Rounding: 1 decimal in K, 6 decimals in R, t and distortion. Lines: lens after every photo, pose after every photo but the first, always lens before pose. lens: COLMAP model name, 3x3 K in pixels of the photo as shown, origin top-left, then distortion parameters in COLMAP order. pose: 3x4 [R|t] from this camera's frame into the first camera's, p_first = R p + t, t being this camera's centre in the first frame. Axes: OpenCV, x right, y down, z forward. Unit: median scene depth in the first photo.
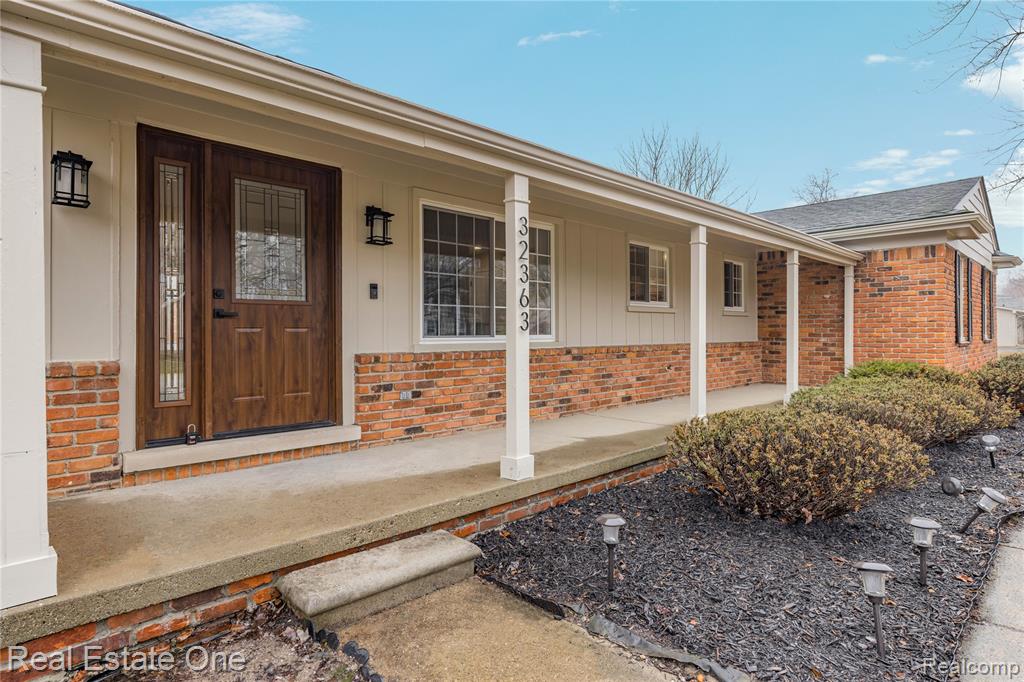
lens RADIAL K [[579.6, 0, 507.4], [0, 579.6, 340.2], [0, 0, 1]] dist [-0.000392, -0.000555]
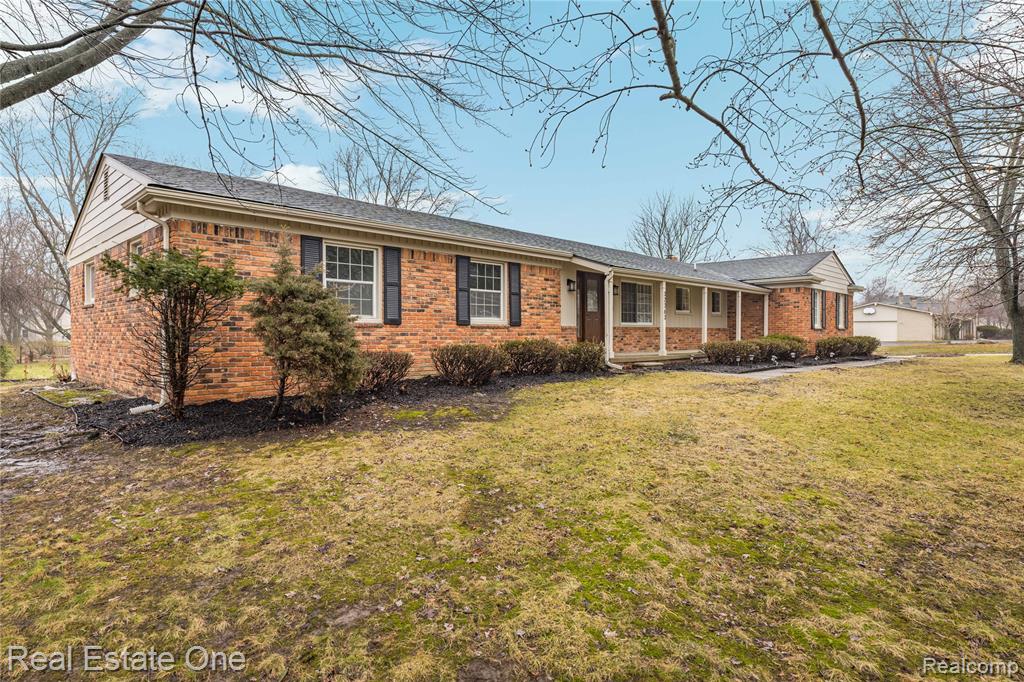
lens RADIAL K [[579.6, 0, 516.1], [0, 579.6, 338.4], [0, 0, 1]] dist [-0.000392, -0.000555]
pose [[0.999487, 0.000381, 0.032017, -0.482816], [-0.000080, 0.999956, -0.009406, 0.067032], [-0.032020, 0.009398, 0.999443, -1.288567]]
